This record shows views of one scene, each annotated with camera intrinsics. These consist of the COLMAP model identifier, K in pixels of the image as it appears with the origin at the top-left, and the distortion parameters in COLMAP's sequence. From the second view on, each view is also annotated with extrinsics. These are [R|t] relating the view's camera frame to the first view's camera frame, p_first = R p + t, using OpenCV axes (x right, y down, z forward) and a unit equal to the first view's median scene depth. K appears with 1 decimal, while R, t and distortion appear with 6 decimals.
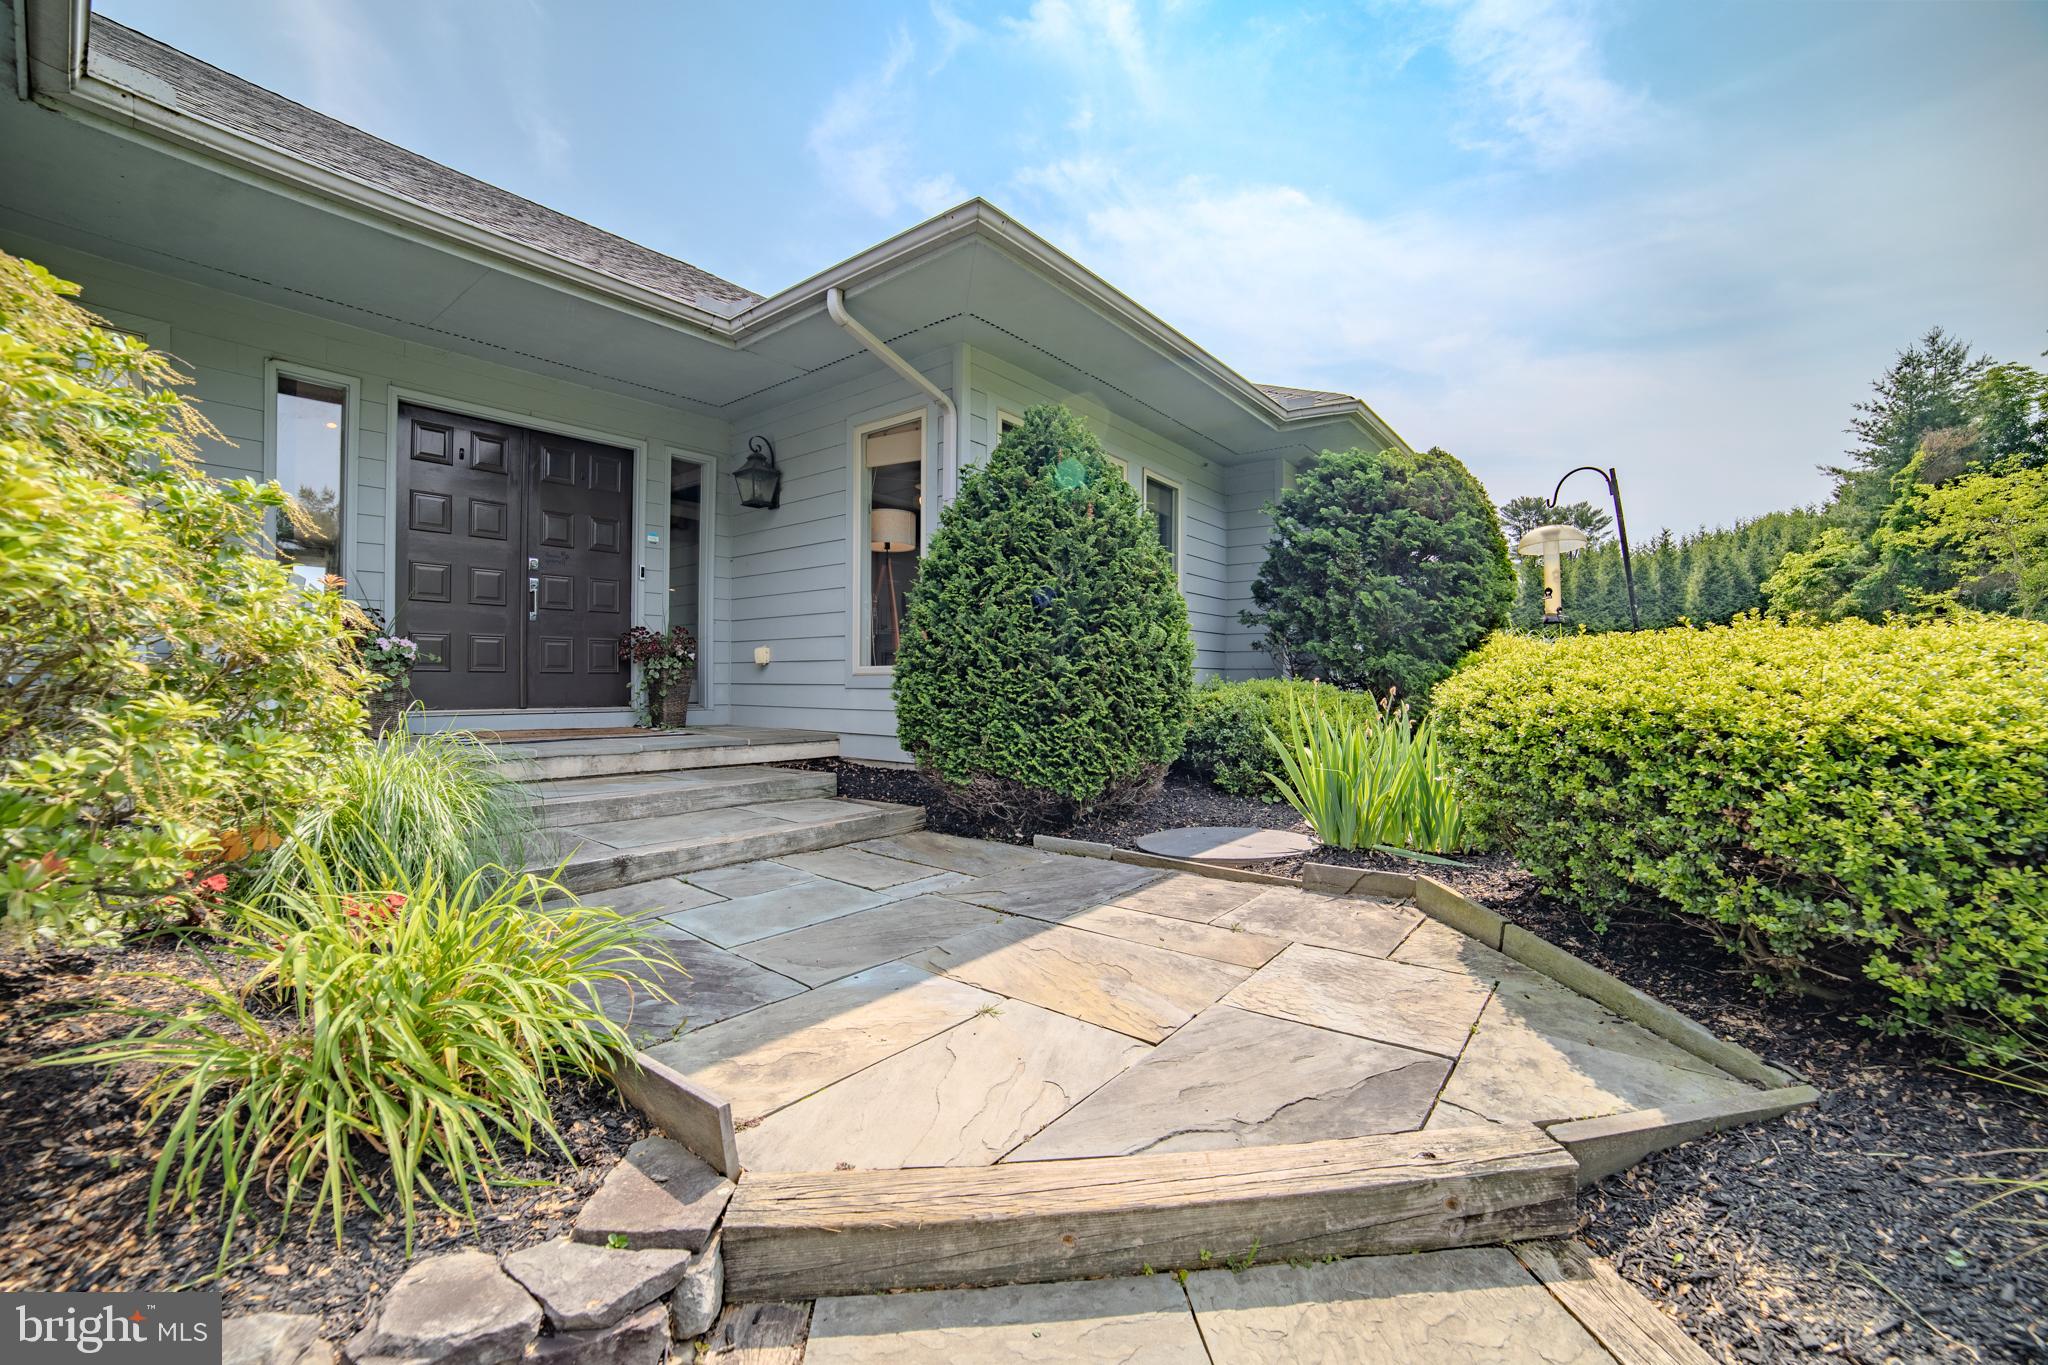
lens RADIAL K [[836.8, 0, 1024.0], [0, 836.8, 690.8], [0, 0, 1]] dist [-0.105122, 0.036634]
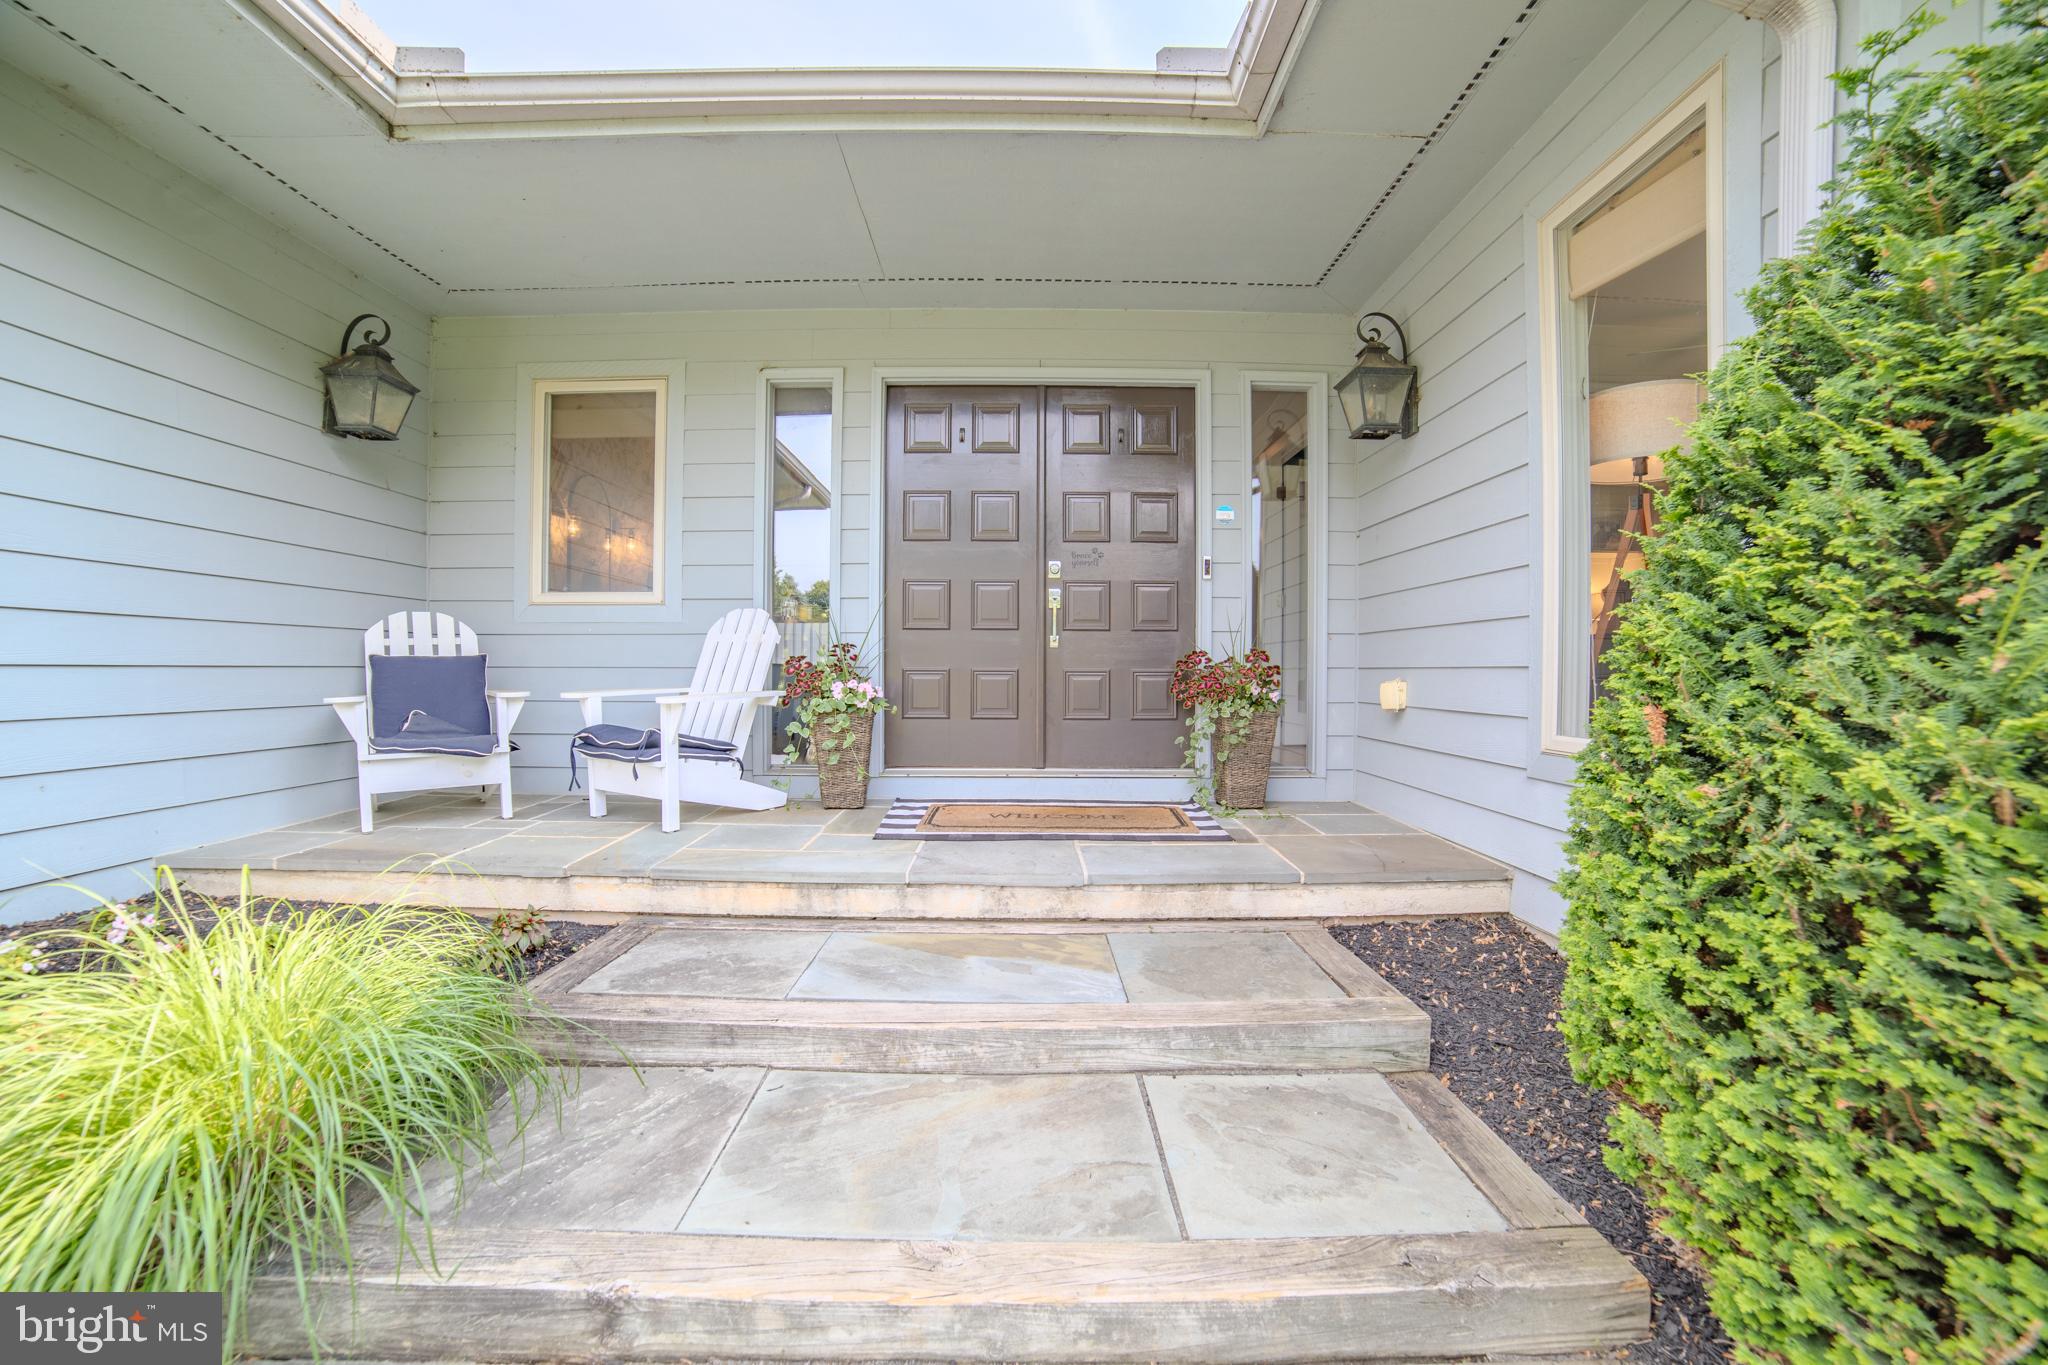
lens RADIAL K [[836.8, 0, 1024.0], [0, 836.8, 690.8], [0, 0, 1]] dist [-0.105122, 0.036634]
pose [[0.620060, 0.017757, -0.784353, -0.033468], [-0.009430, 0.999840, 0.015180, -0.059813], [0.784498, -0.002016, 0.620129, 0.512598]]
